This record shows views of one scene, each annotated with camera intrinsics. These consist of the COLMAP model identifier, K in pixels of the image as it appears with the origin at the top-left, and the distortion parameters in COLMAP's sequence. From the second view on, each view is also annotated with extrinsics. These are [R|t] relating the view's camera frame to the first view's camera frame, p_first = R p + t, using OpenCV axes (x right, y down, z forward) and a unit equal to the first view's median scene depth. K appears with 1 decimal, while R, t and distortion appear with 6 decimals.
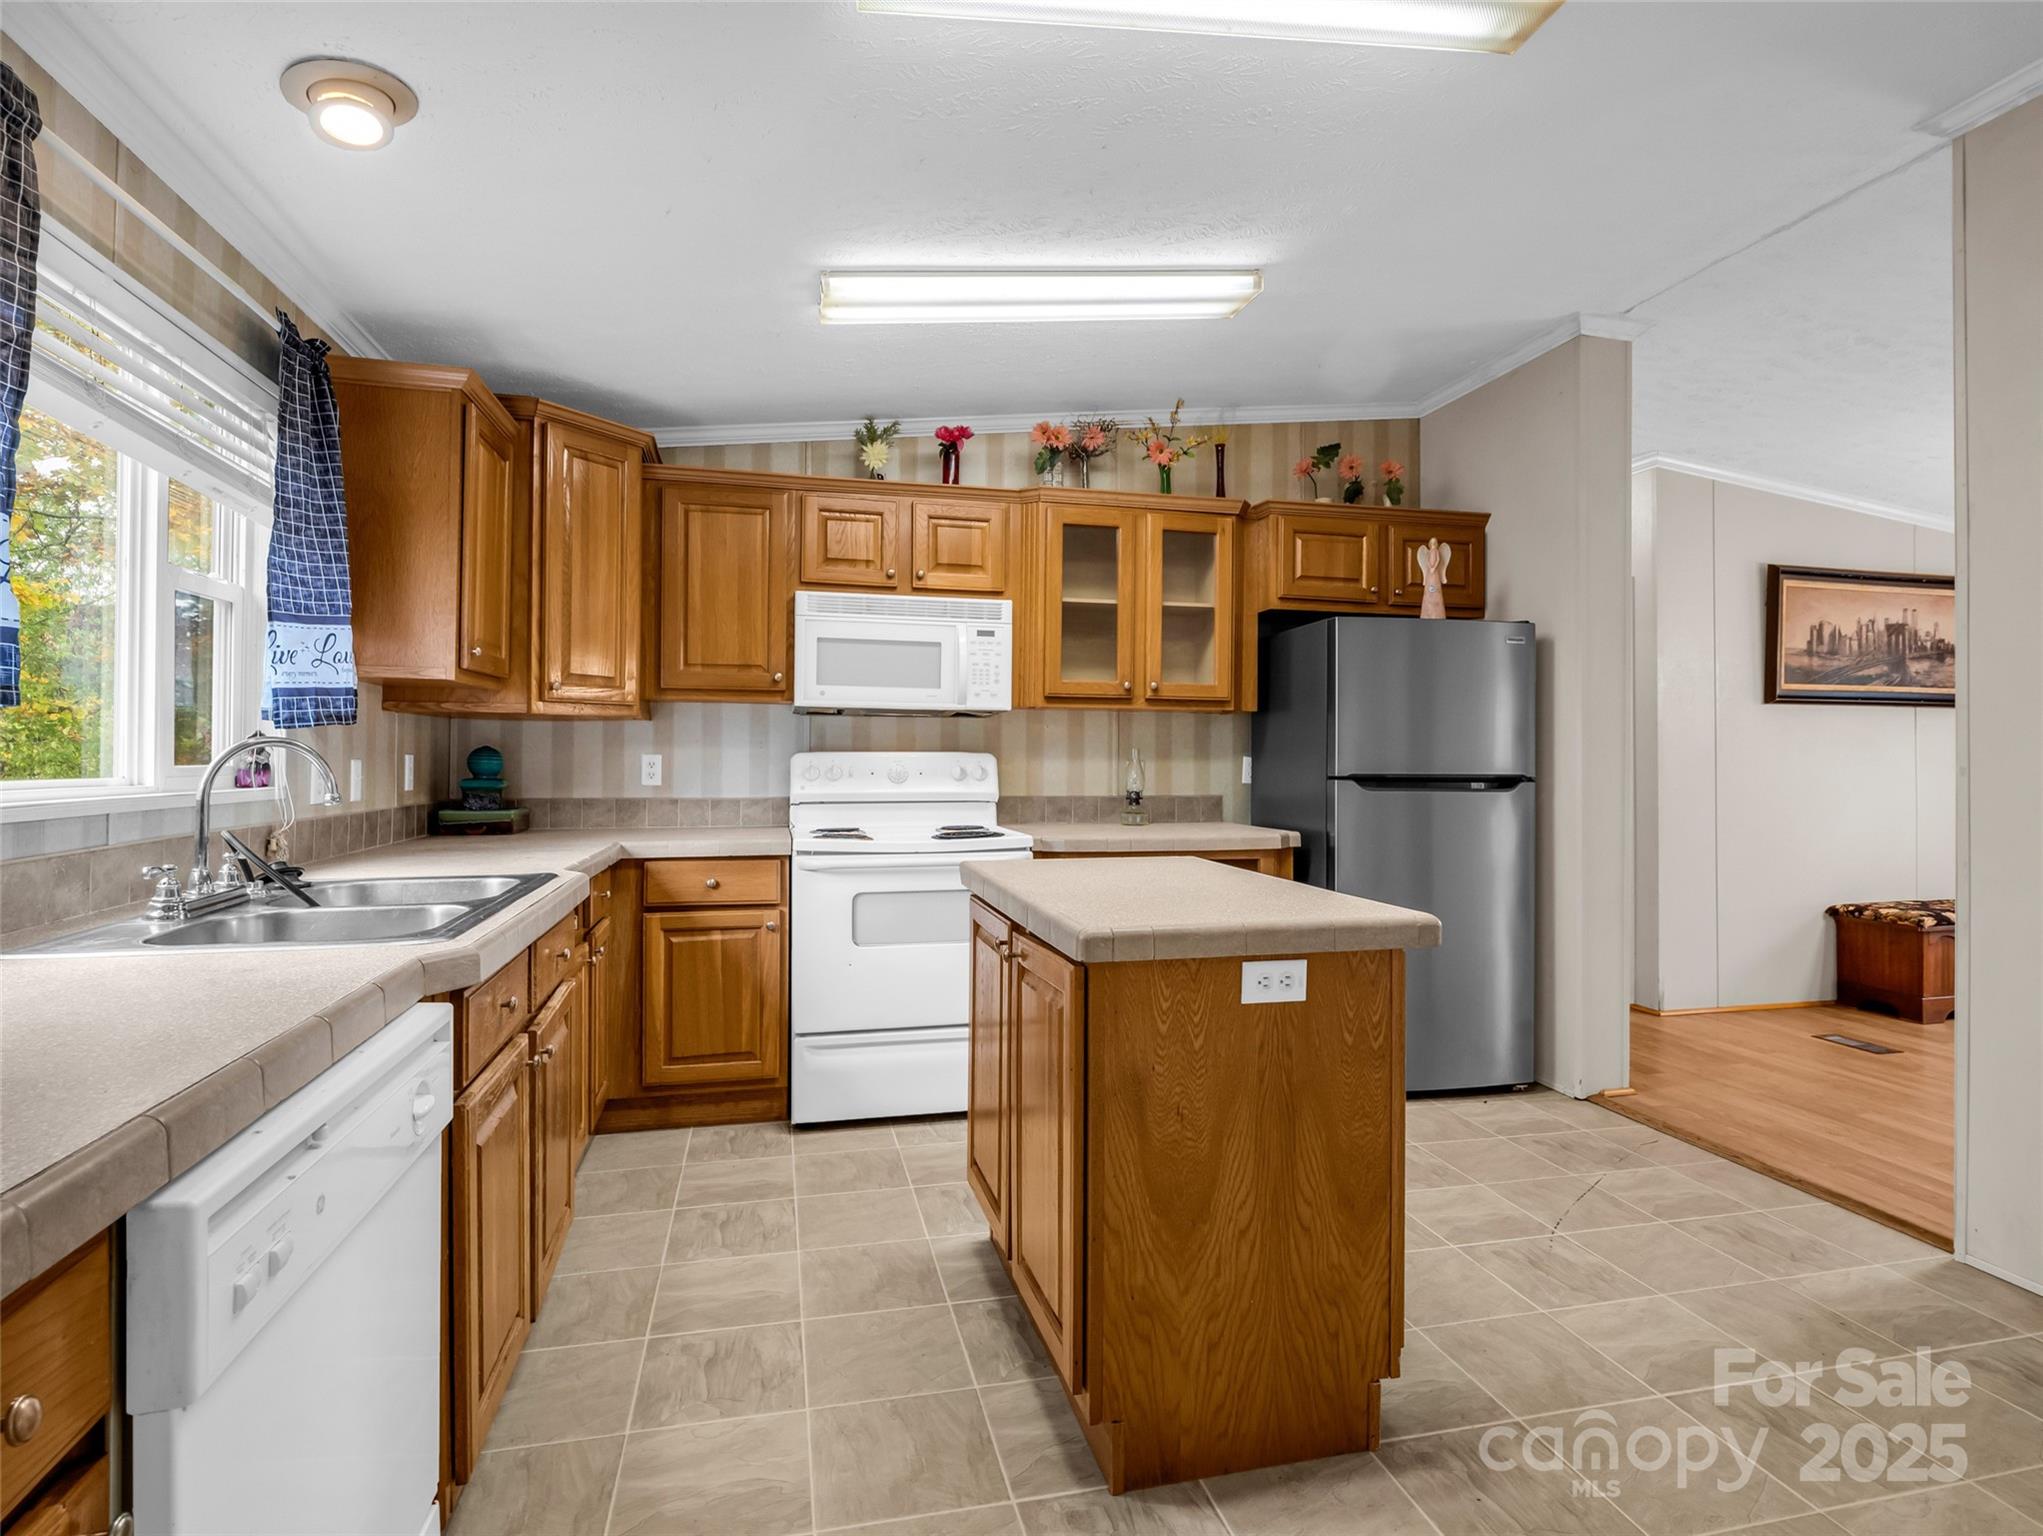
lens RADIAL K [[1041.8, 0, 1015.1], [0, 1041.8, 769.7], [0, 0, 1]] dist [-0.003736, -0.001154]
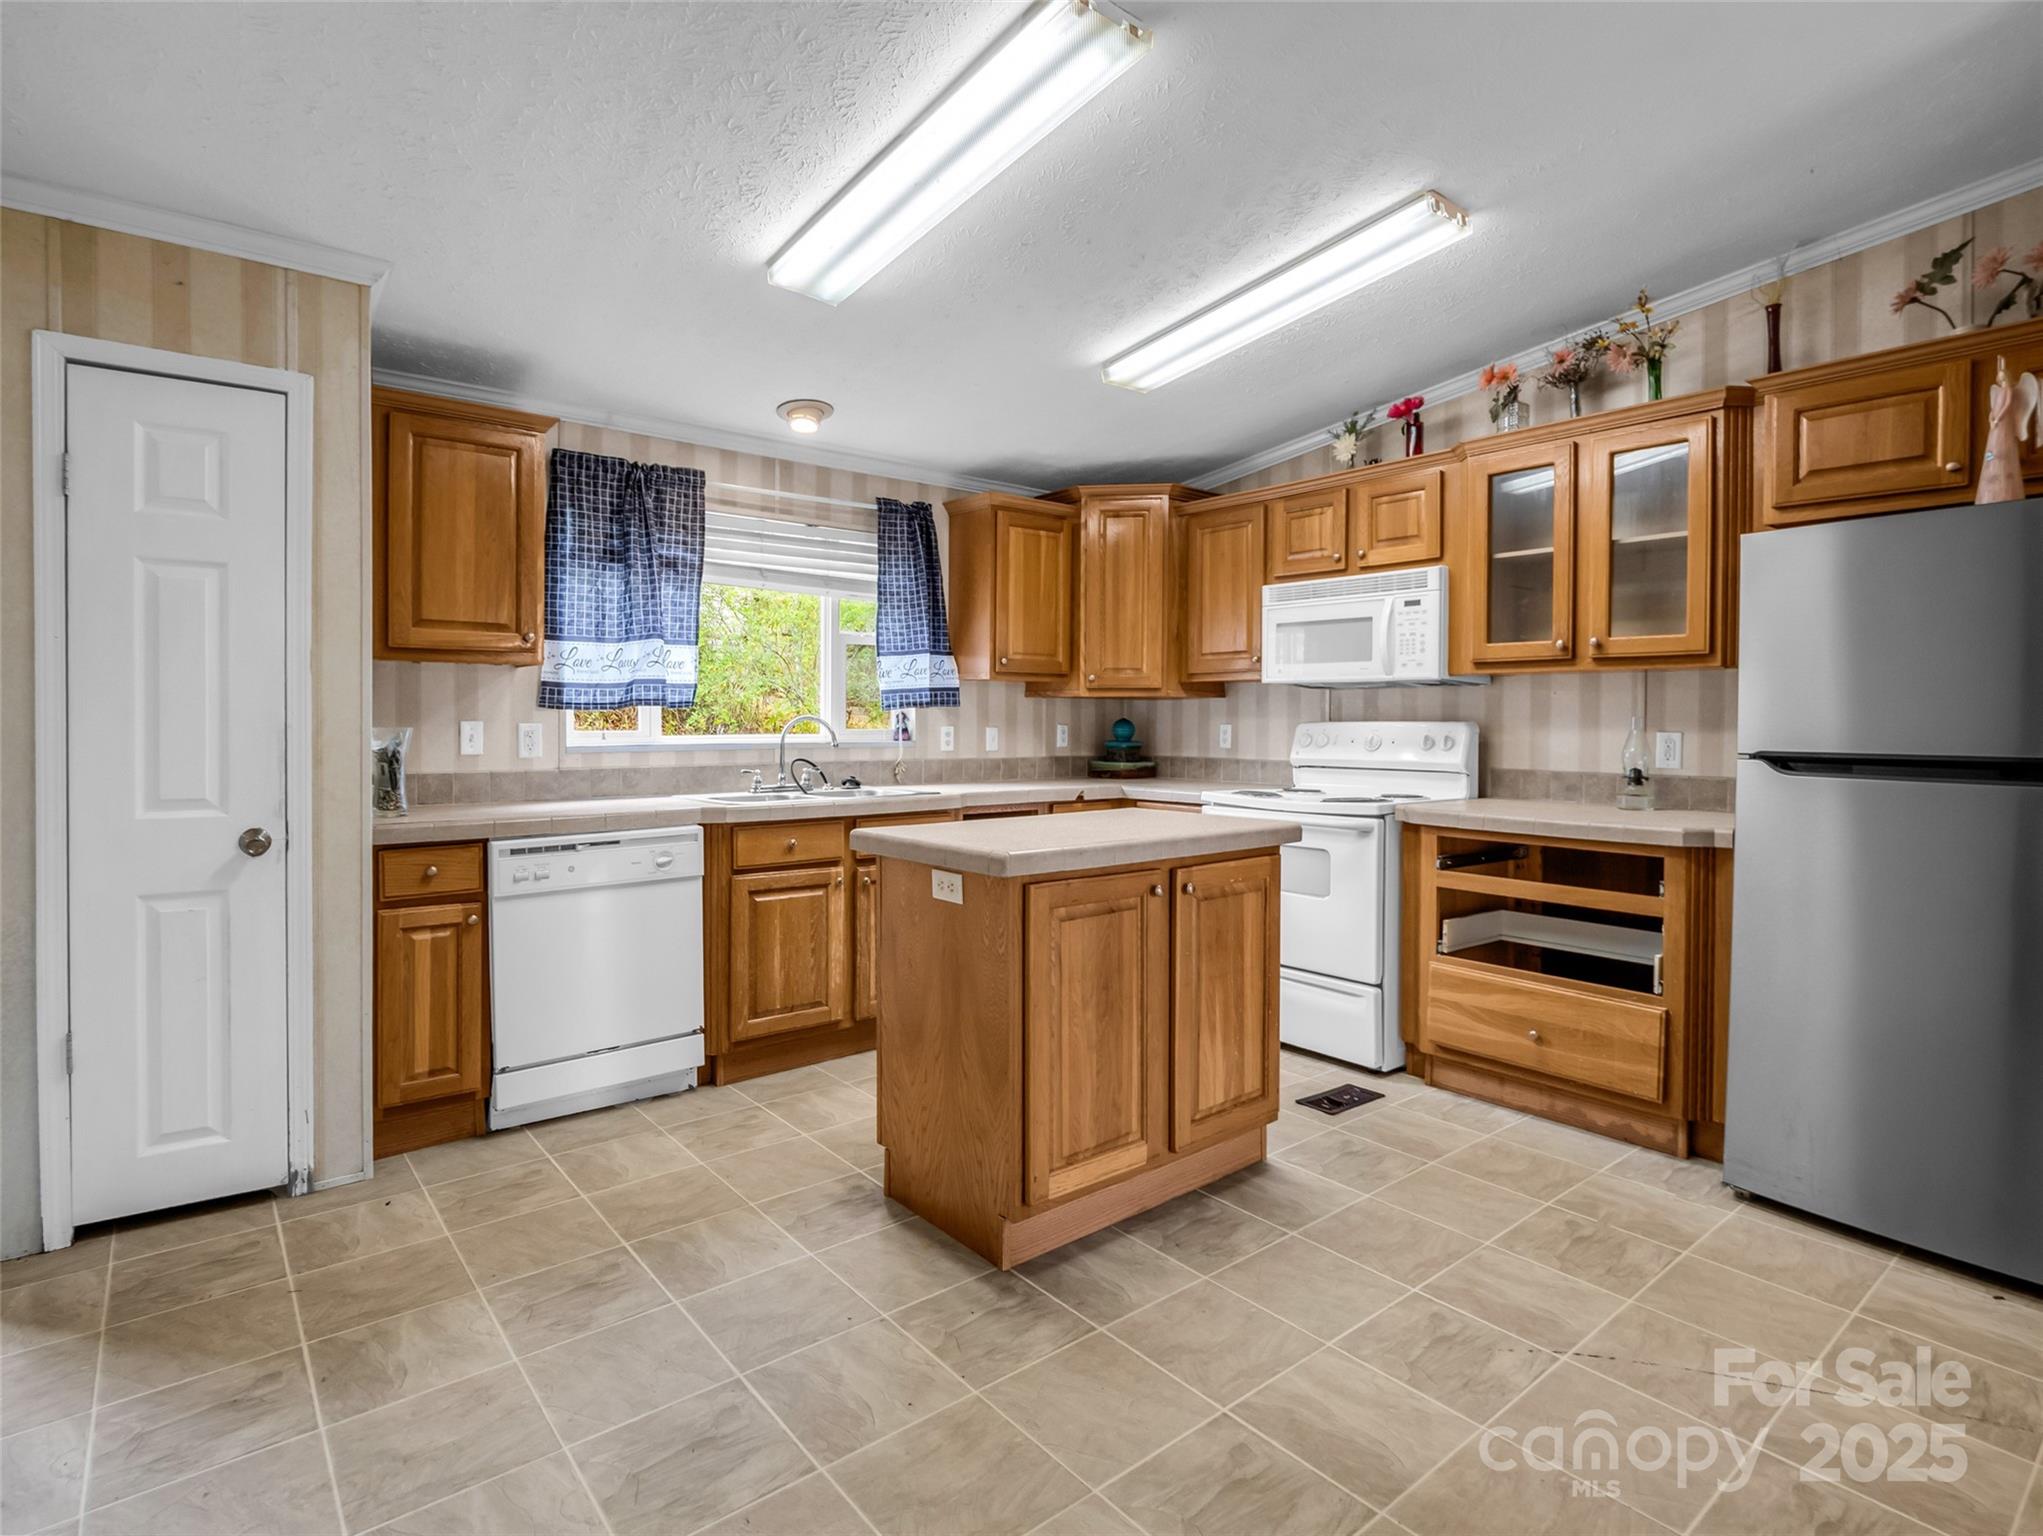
lens RADIAL K [[1052.0, 0, 1022.2], [0, 1052.0, 748.9], [0, 0, 1]] dist [-0.004640, -0.002074]
pose [[0.438900, 0.020507, -0.898302, 0.685049], [-0.013538, 0.999777, 0.016208, -0.001769], [0.898434, 0.005048, 0.439080, 0.208342]]
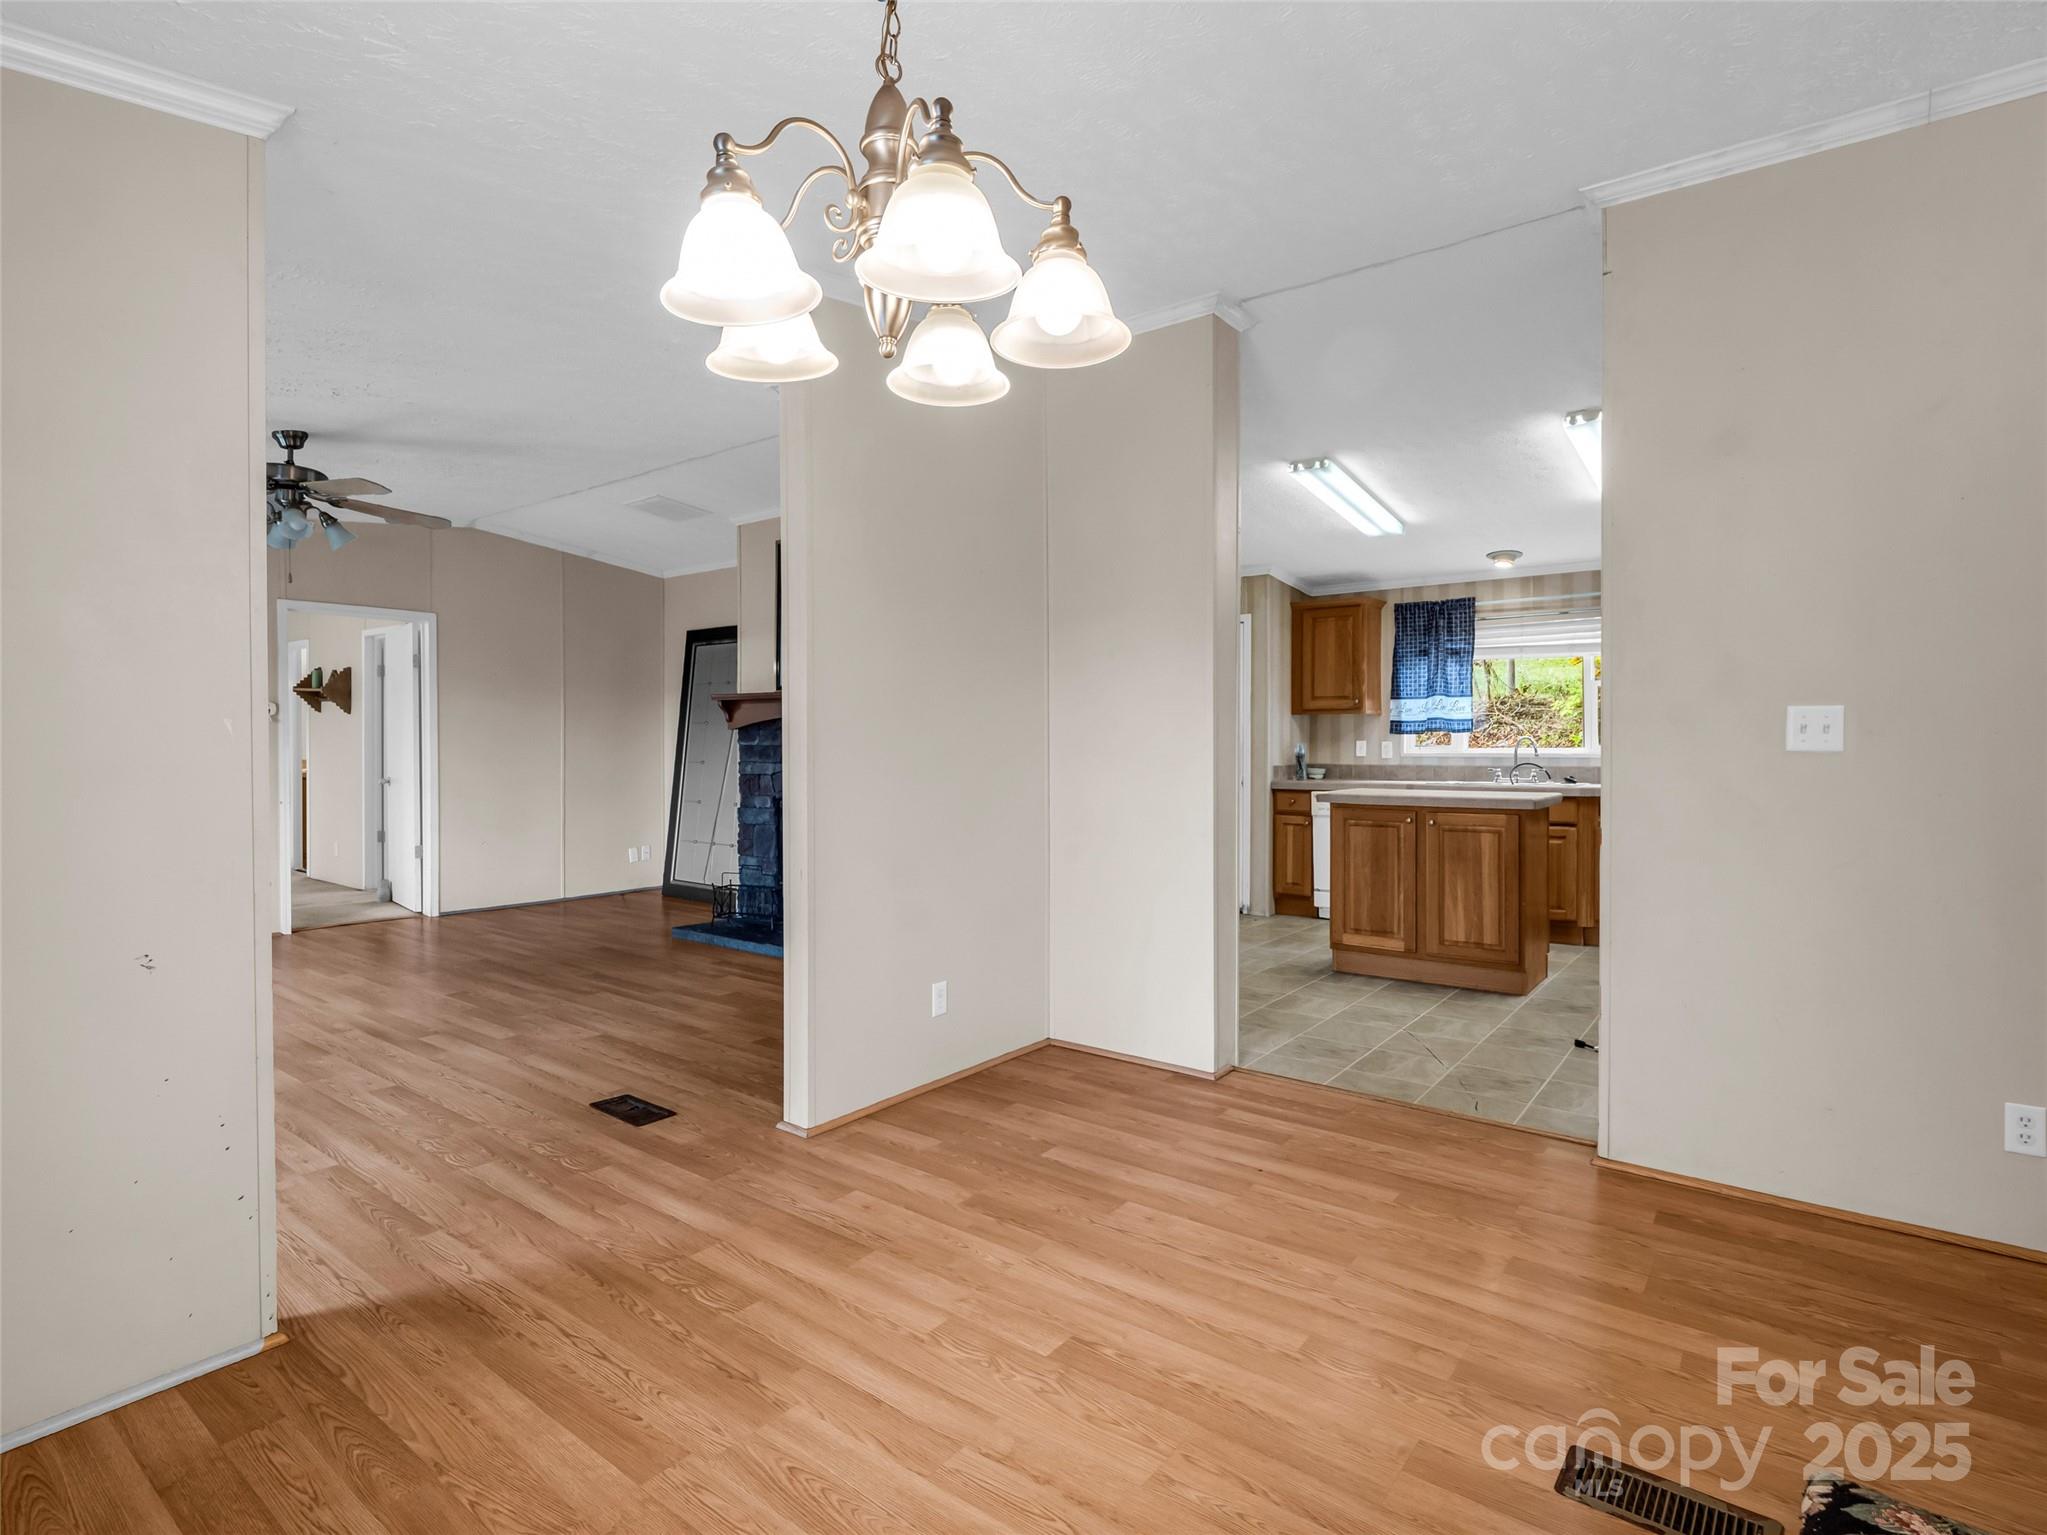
lens RADIAL K [[1039.1, 0, 1024.5], [0, 1039.1, 749.5], [0, 0, 1]] dist [0.003670, -0.008608]
pose [[-0.759024, 0.004507, -0.651047, 1.377271], [-0.010140, 0.999773, 0.018744, -0.017302], [0.650984, 0.020829, -0.758806, 1.238075]]
